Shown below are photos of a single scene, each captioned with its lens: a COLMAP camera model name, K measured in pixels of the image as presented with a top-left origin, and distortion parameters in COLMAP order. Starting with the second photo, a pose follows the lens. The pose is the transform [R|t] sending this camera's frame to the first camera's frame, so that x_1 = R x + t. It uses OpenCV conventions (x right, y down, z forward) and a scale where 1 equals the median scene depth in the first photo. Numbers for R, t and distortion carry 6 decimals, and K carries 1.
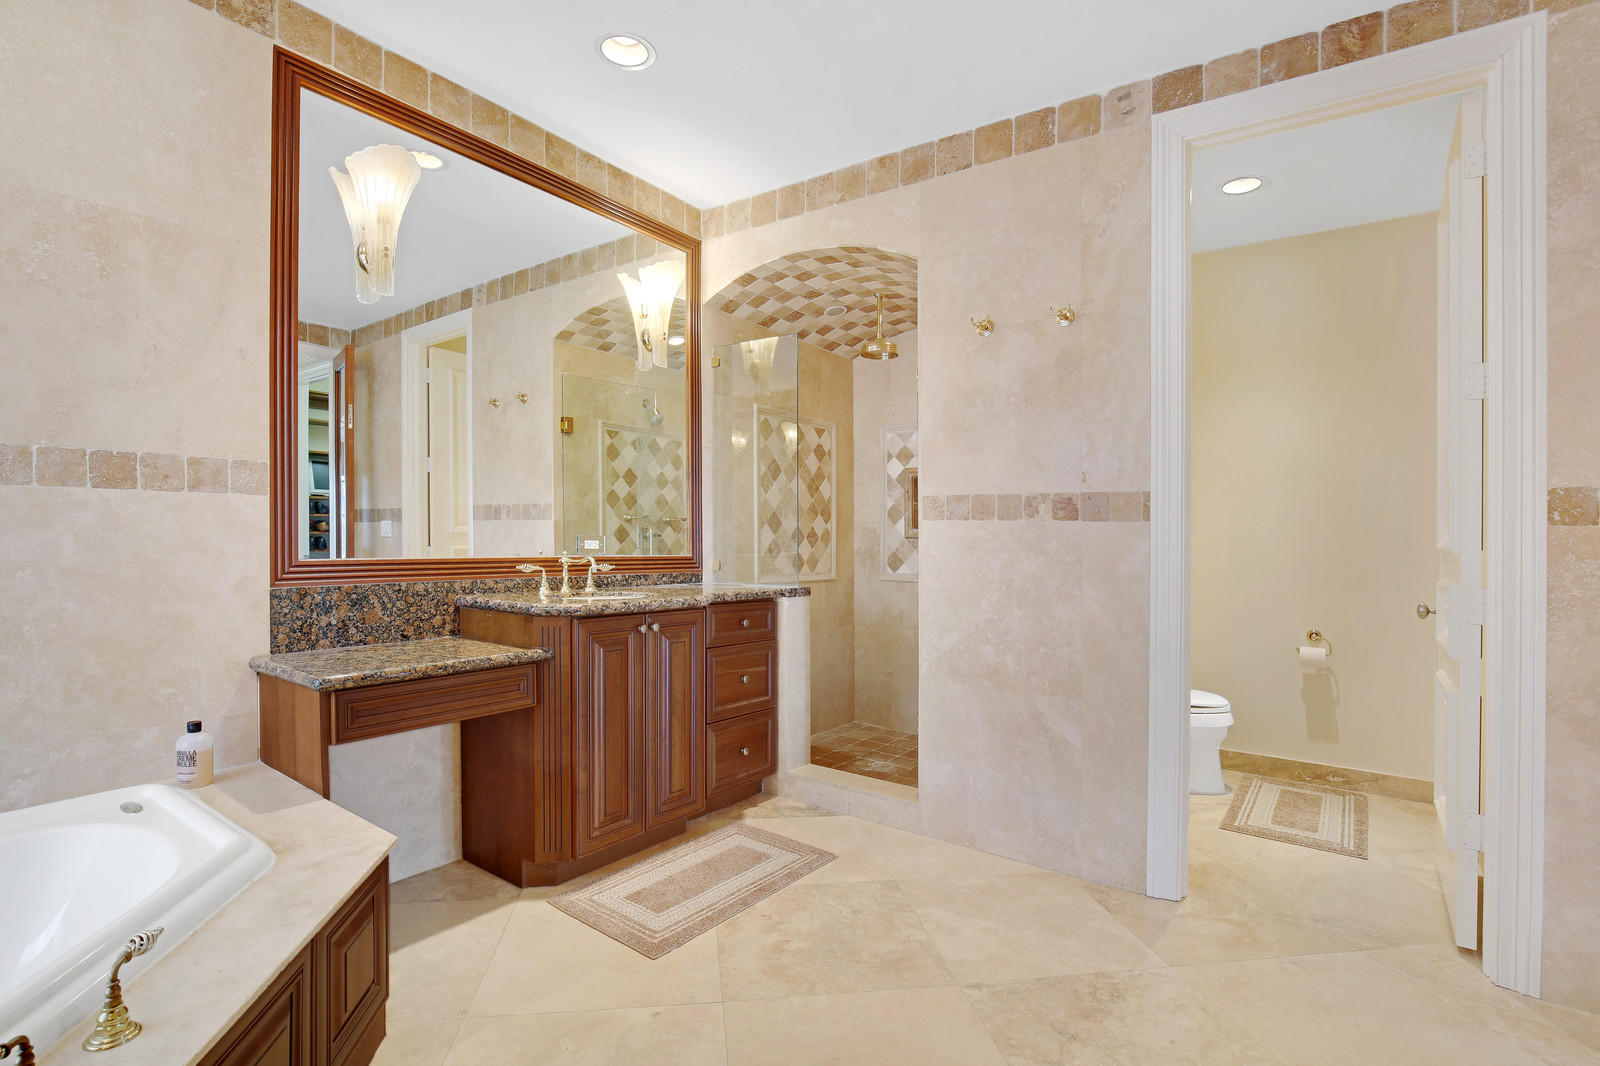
lens RADIAL K [[799.5, 0, 800.0], [0, 799.5, 533.0], [0, 0, 1]] dist [-0.002295, -0.000539]
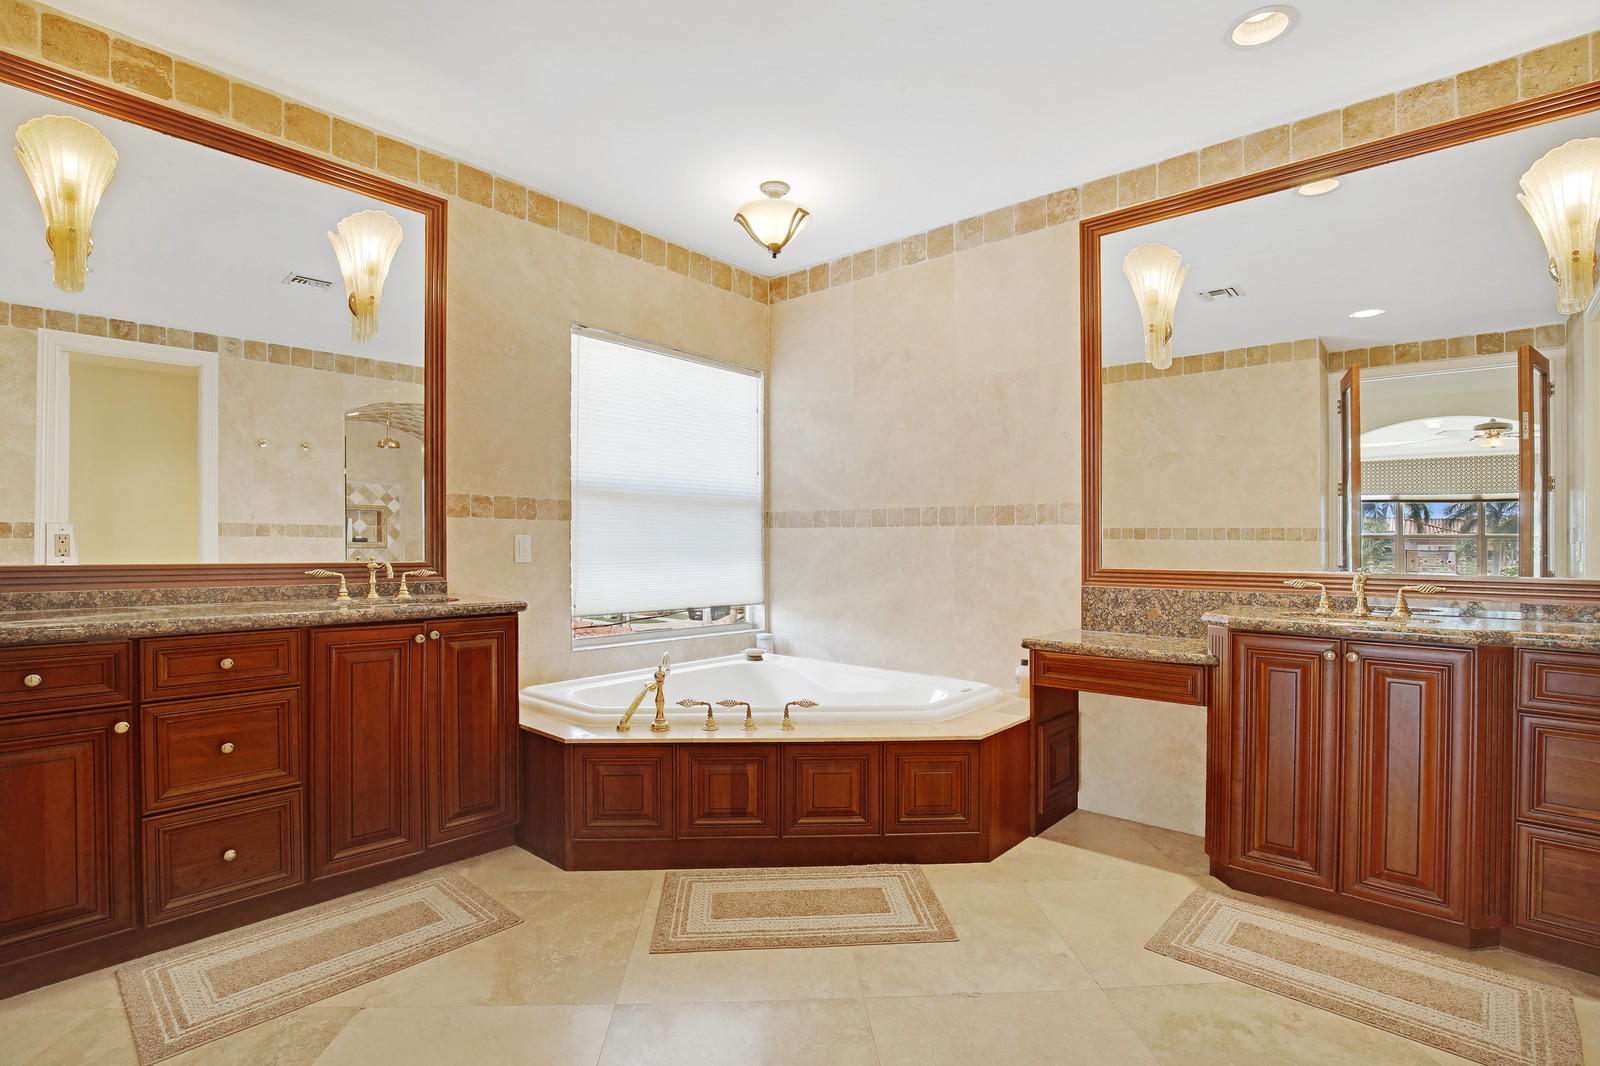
lens RADIAL K [[752.6, 0, 803.9], [0, 752.6, 576.4], [0, 0, 1]] dist [0.002135, 0.000635]
pose [[-0.084040, 0.029807, -0.996016, 0.733069], [0.000149, 0.999553, 0.029900, 0.008043], [0.996462, 0.002365, -0.084007, 0.550787]]
